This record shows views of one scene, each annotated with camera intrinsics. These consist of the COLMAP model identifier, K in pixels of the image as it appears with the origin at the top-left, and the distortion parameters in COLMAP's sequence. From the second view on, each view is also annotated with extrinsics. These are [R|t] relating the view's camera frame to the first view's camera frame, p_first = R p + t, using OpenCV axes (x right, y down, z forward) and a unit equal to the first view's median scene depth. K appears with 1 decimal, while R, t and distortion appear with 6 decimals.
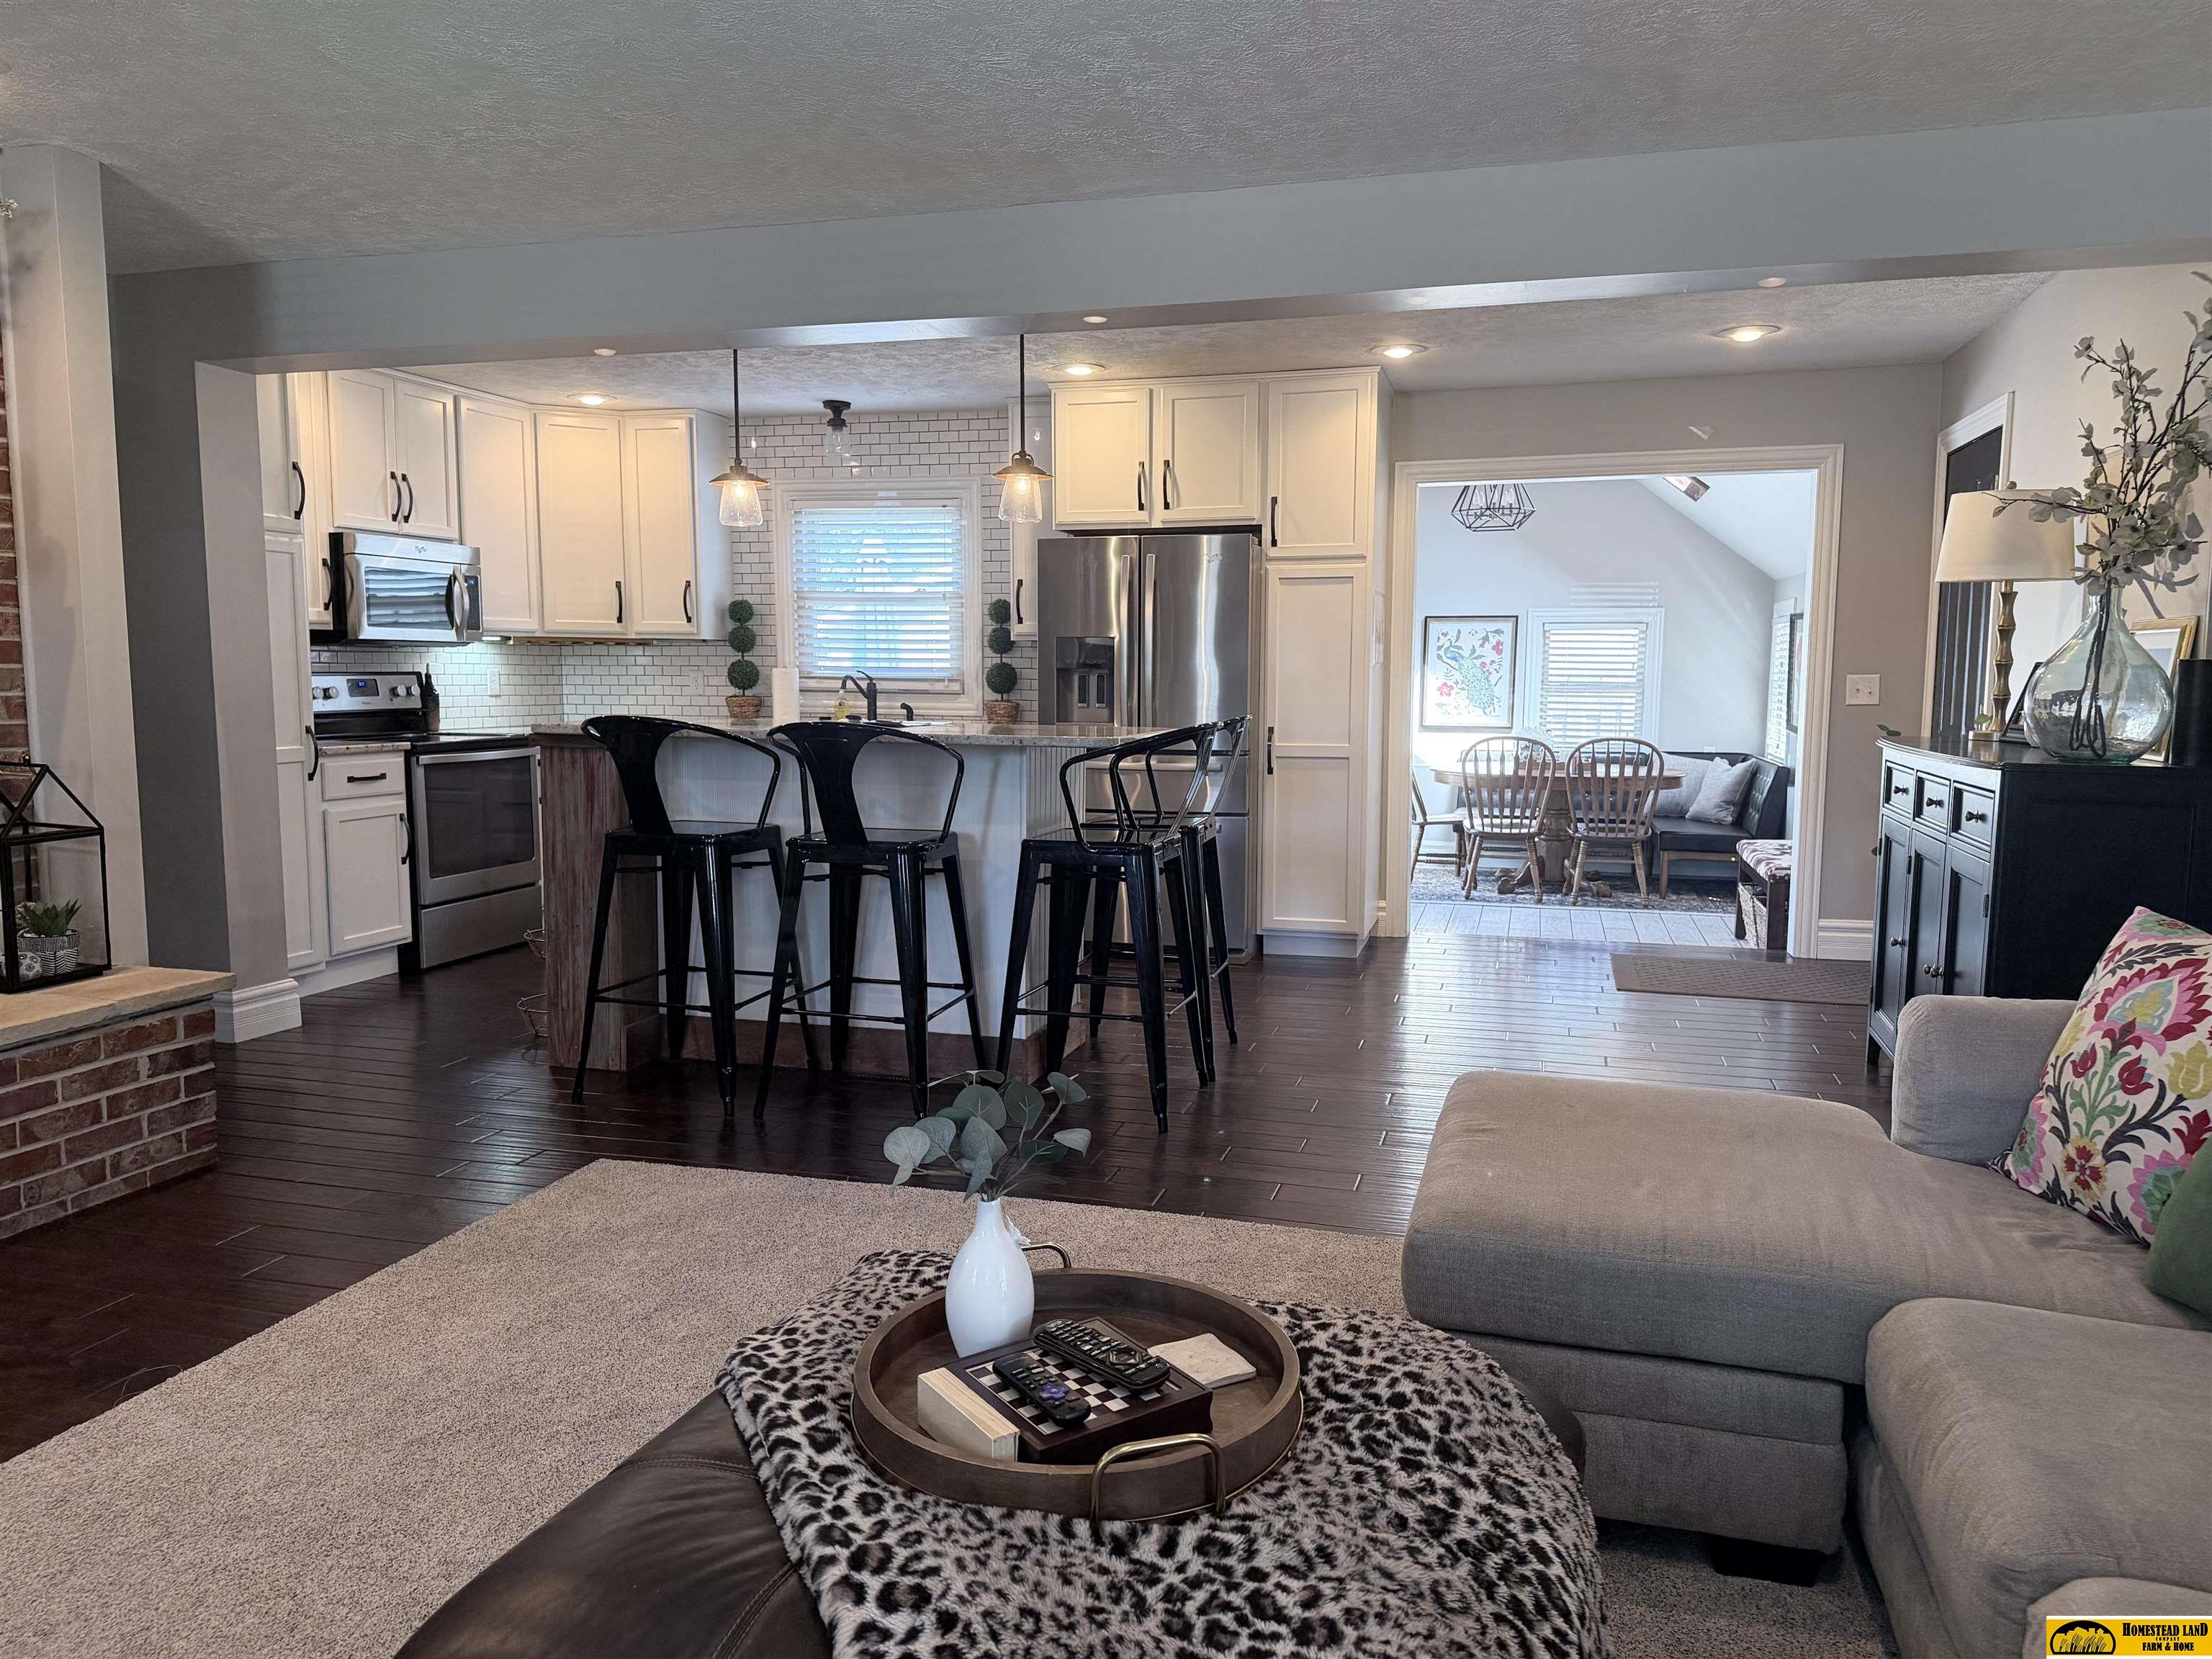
lens RADIAL K [[1554.6, 0, 1108.6], [0, 1554.6, 826.4], [0, 0, 1]] dist [0.041351, -0.006948]
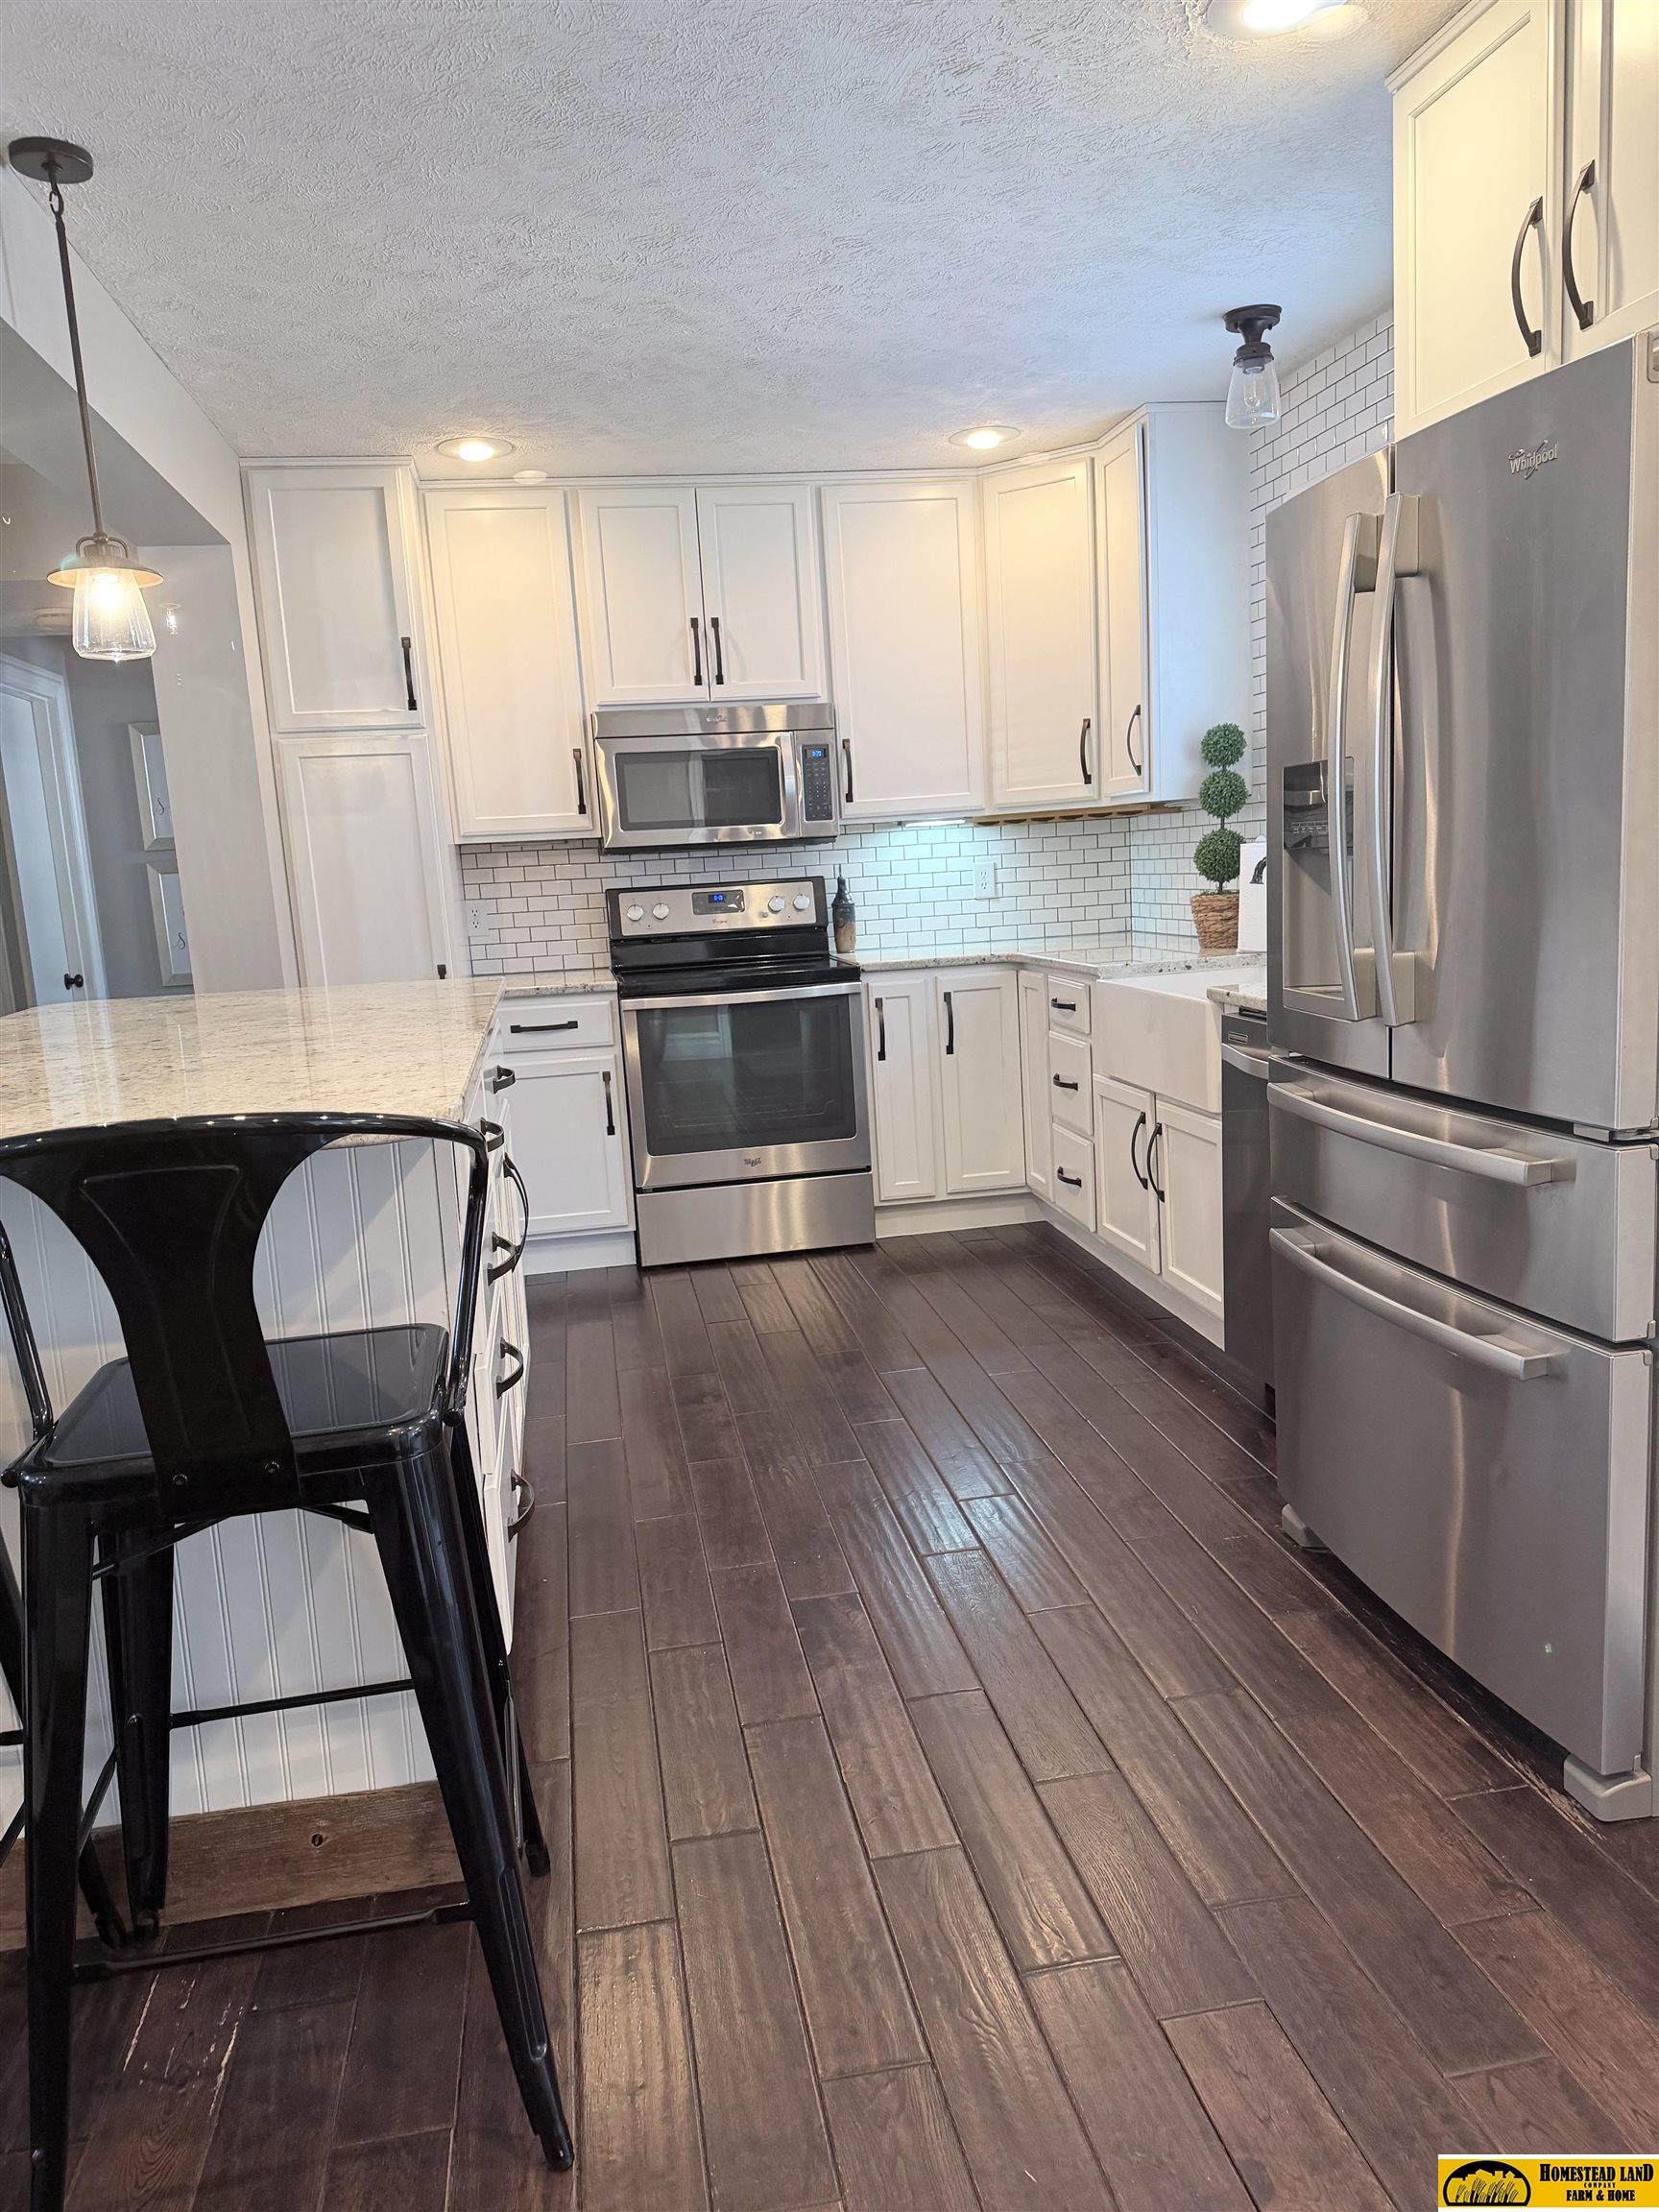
lens RADIAL K [[1554.6, 0, 827.3], [0, 1554.6, 1110.7], [0, 0, 1]] dist [0.041351, -0.006948]
pose [[0.430230, 0.113306, -0.895580, 0.280025], [-0.030086, 0.993340, 0.111221, -0.074195], [0.902218, -0.020906, 0.430774, 0.718100]]
